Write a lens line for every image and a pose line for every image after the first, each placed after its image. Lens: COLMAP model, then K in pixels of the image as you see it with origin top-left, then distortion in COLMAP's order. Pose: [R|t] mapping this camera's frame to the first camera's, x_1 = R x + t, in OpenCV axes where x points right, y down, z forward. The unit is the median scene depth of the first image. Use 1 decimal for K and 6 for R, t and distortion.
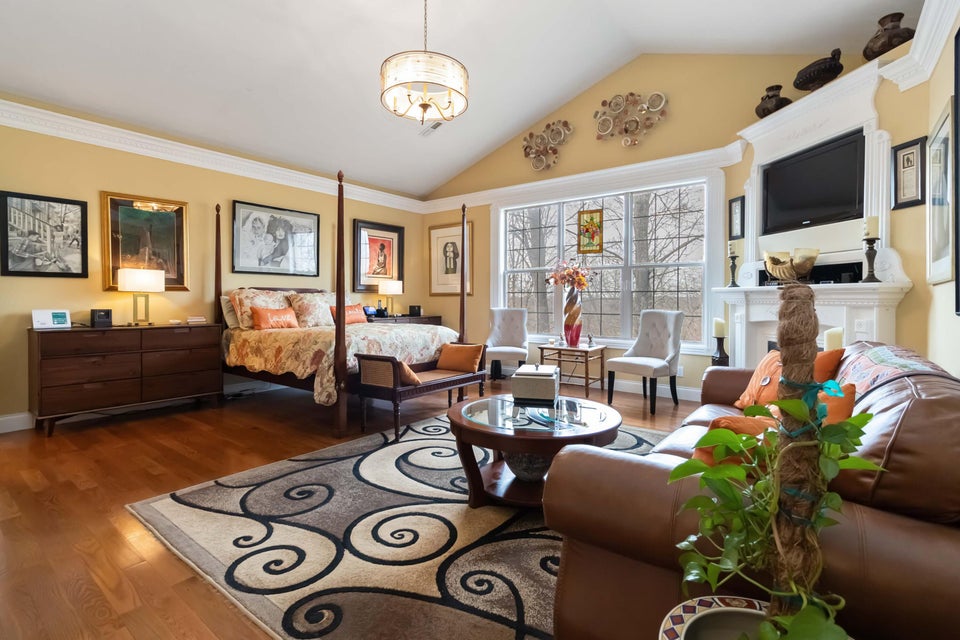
lens RADIAL K [[449.4, 0, 481.6], [0, 449.4, 301.1], [0, 0, 1]] dist [-0.000964, 0.000691]
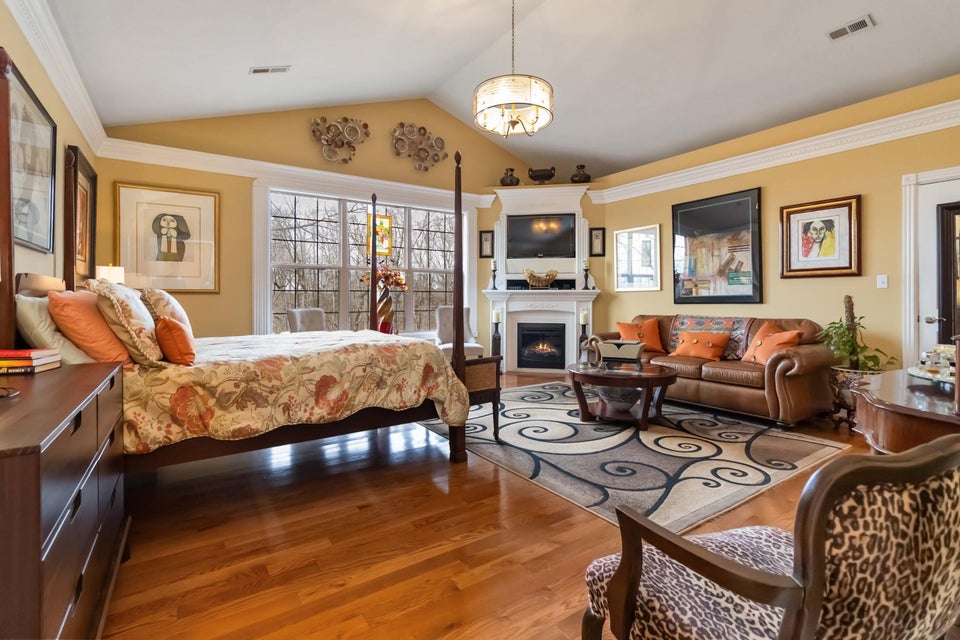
lens RADIAL K [[449.4, 0, 480.1], [0, 449.4, 297.0], [0, 0, 1]] dist [-0.000964, 0.000691]
pose [[0.317826, -0.003045, 0.948144, -0.936571], [0.005251, 0.999985, 0.001451, -0.008756], [-0.948135, 0.004518, 0.317837, 0.575498]]
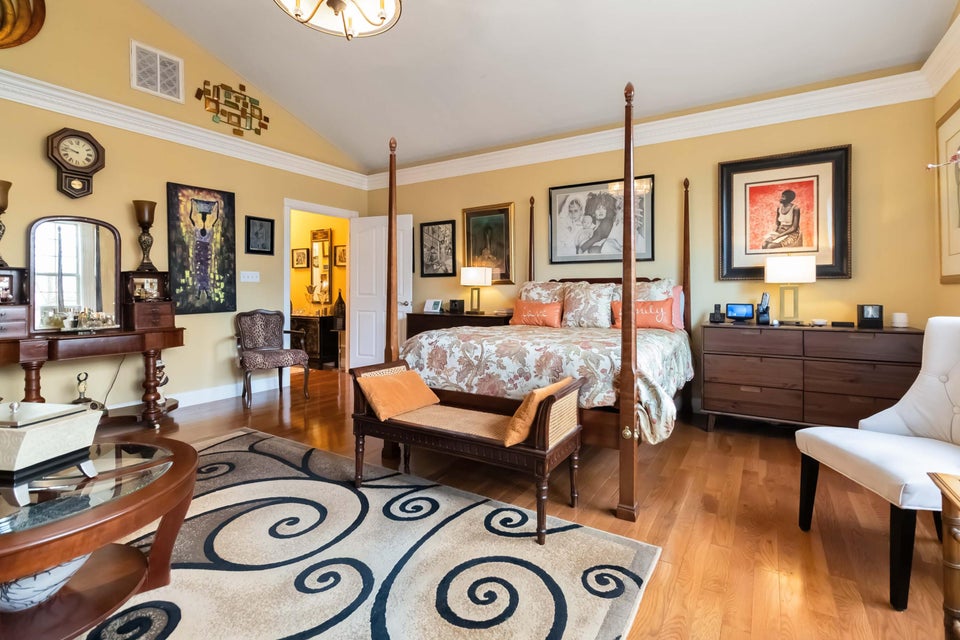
lens RADIAL K [[449.4, 0, 486.2], [0, 449.4, 292.0], [0, 0, 1]] dist [-0.000964, 0.000691]
pose [[0.110890, -0.001802, -0.993831, 0.449089], [-0.004054, 0.999989, -0.002266, -0.001756], [0.993824, 0.004280, 0.110882, 0.907505]]
